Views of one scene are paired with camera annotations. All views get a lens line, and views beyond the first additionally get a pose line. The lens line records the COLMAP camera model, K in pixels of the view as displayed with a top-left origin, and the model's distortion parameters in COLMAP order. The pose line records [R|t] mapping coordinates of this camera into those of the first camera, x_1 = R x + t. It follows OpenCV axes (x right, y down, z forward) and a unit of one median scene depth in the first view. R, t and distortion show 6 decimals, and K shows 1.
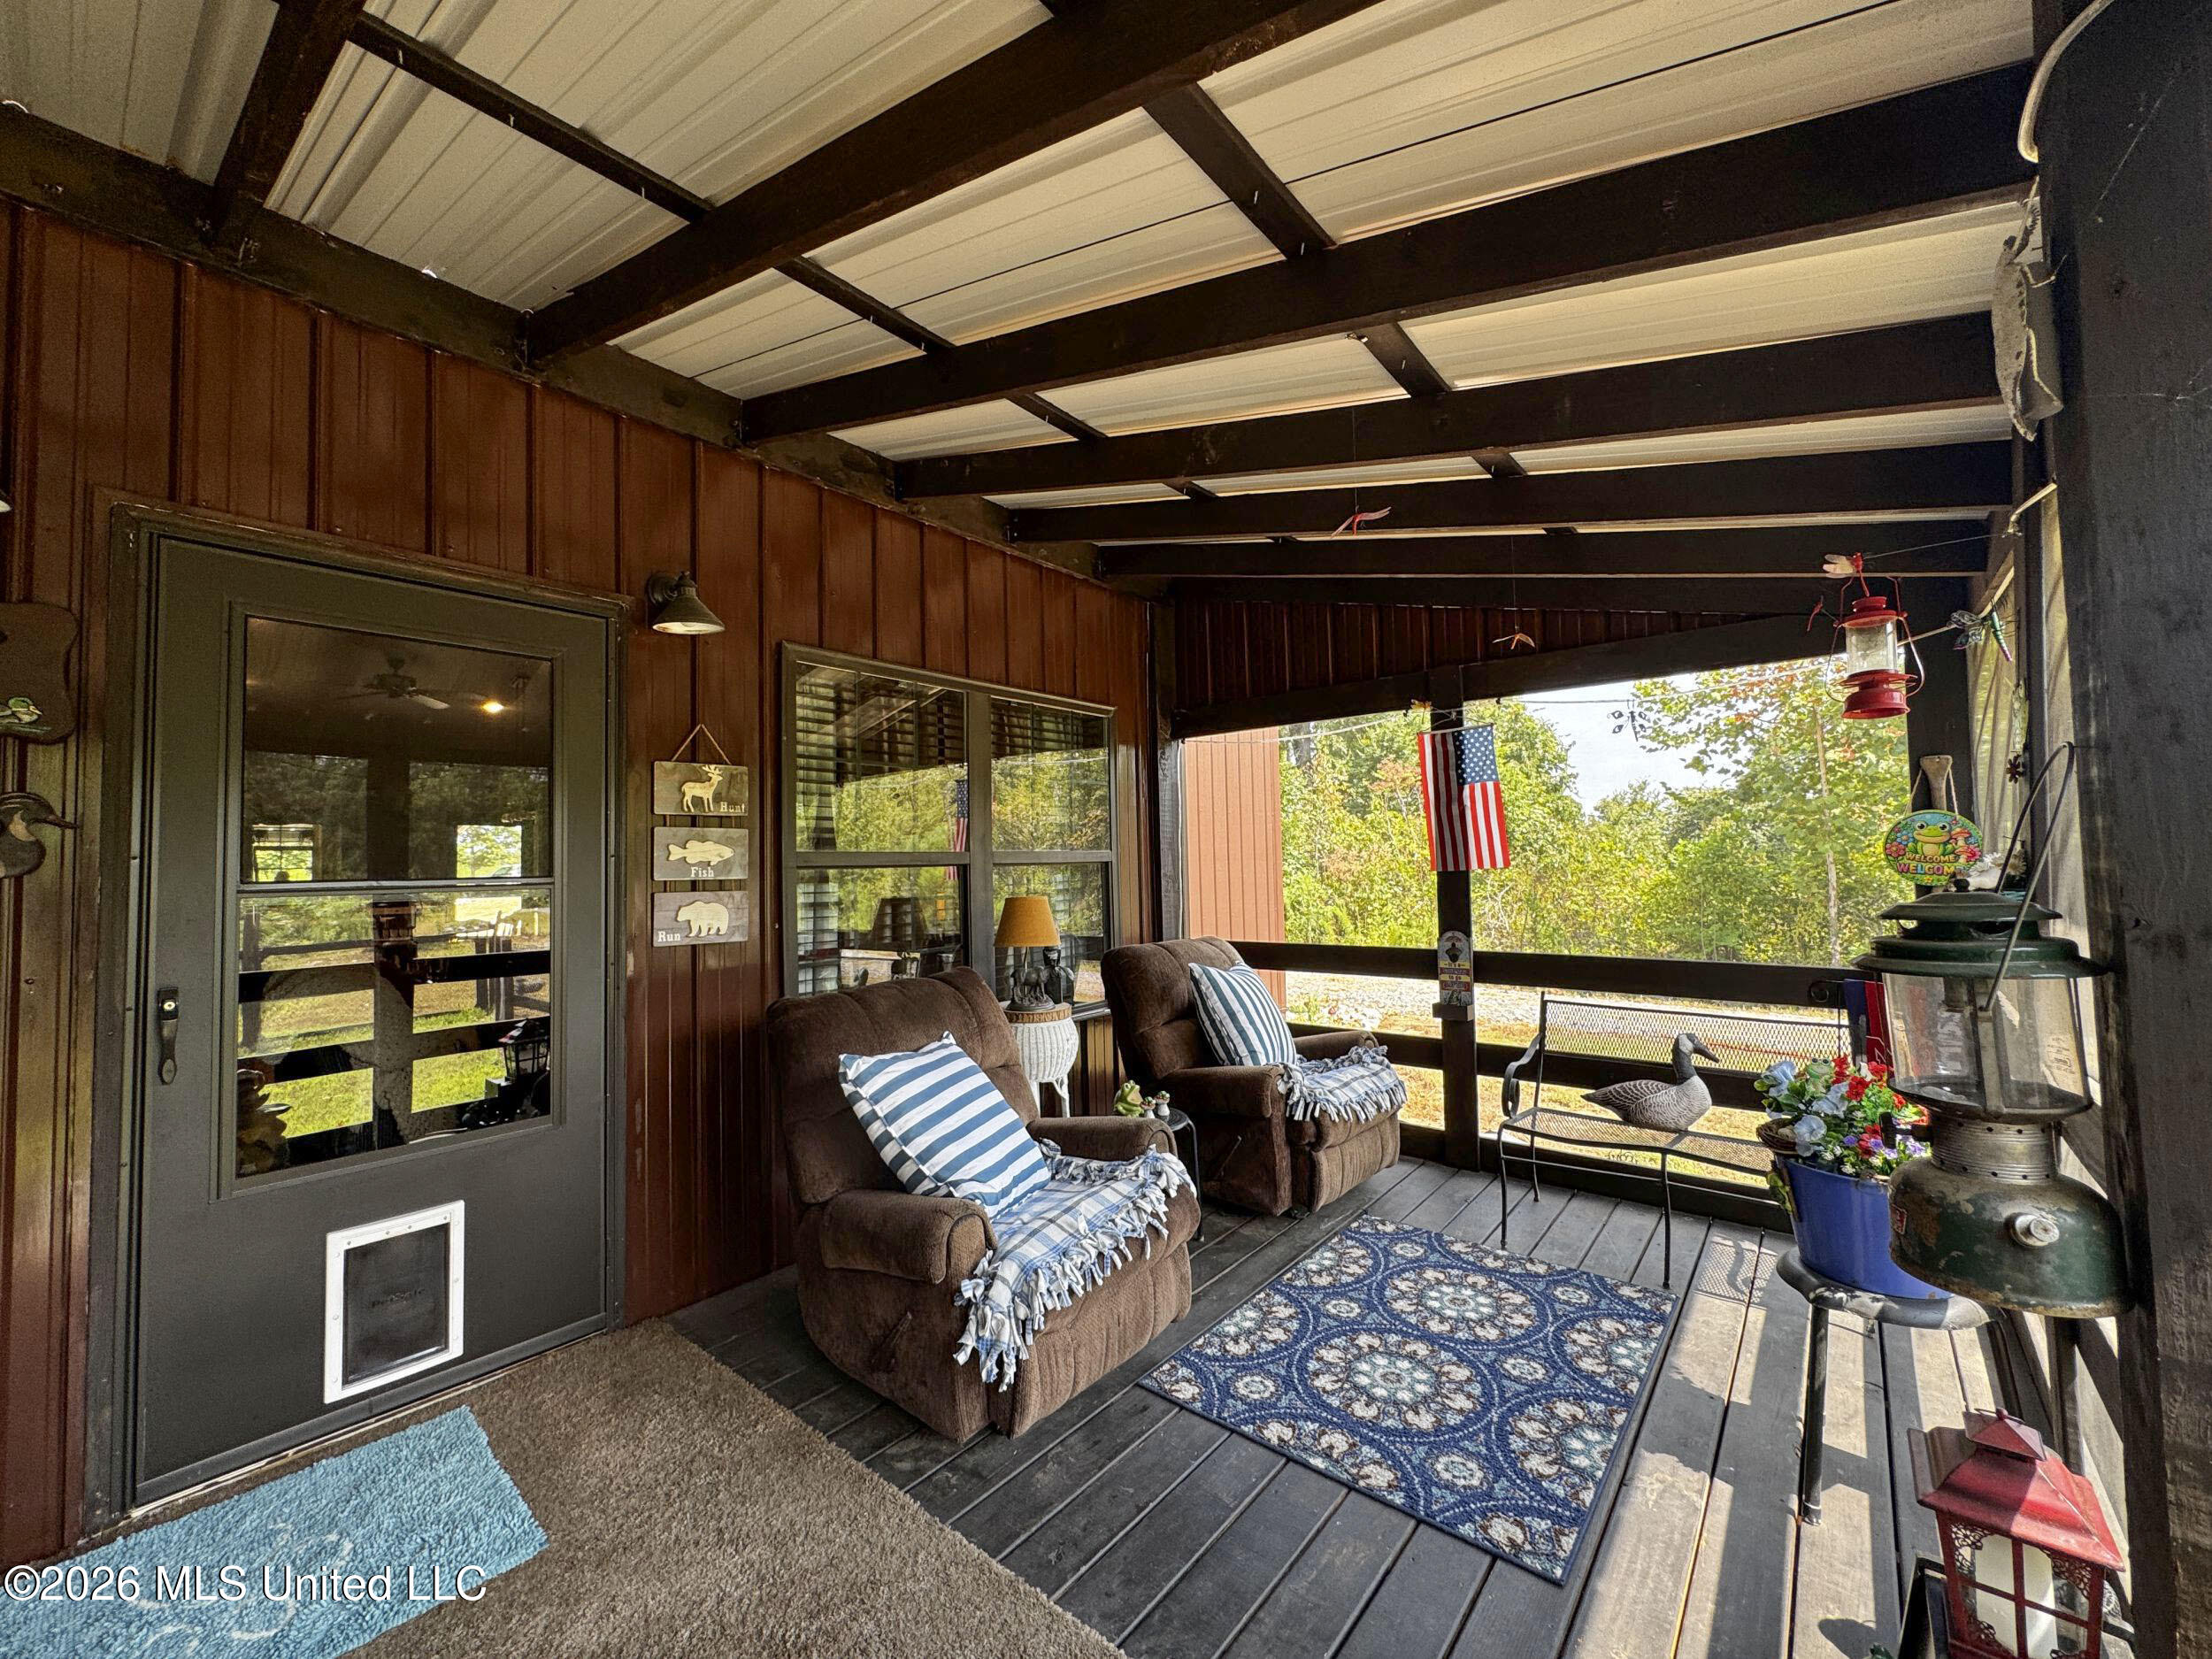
lens RADIAL K [[878.0, 0, 1106.0], [0, 878.0, 829.5], [0, 0, 1]] dist [0.001980, -0.000103]
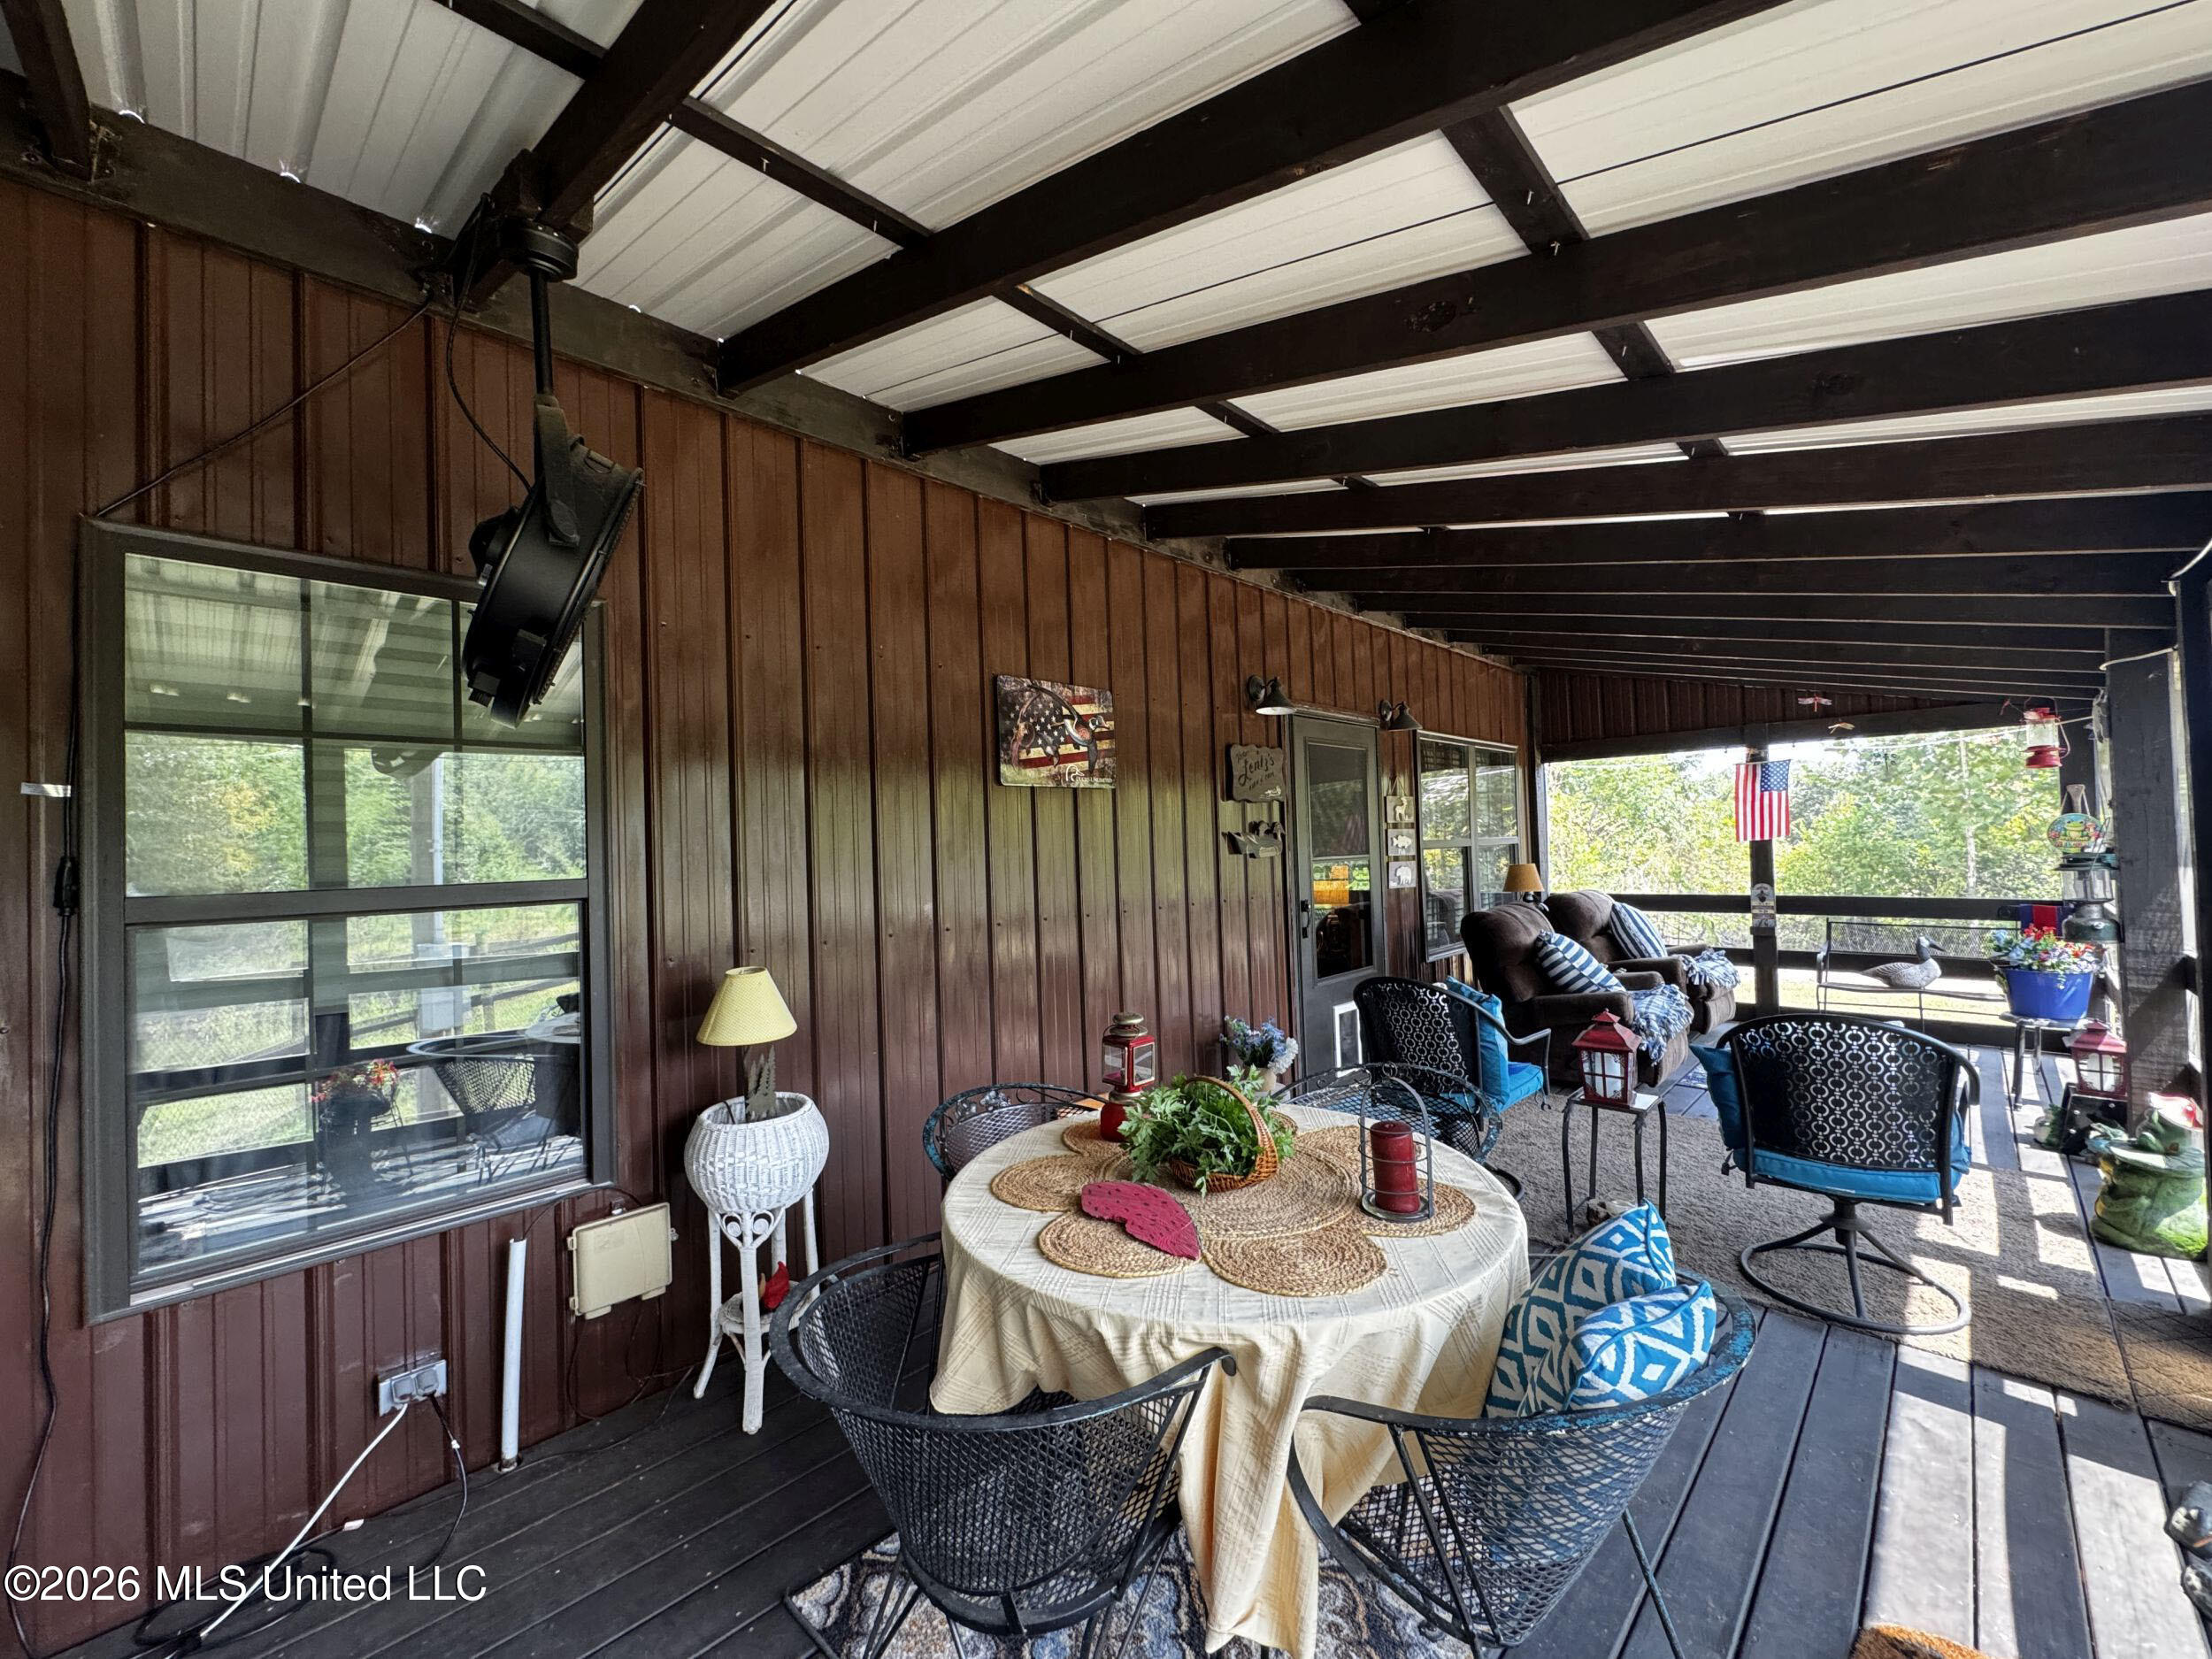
lens RADIAL K [[917.0, 0, 1106.0], [0, 917.0, 829.5], [0, 0, 1]] dist [0.018538, -0.000358]
pose [[0.998895, -0.009587, -0.046000, -0.761574], [0.010697, 0.999656, 0.023953, -0.041742], [0.045755, -0.024419, 0.998654, -0.803692]]
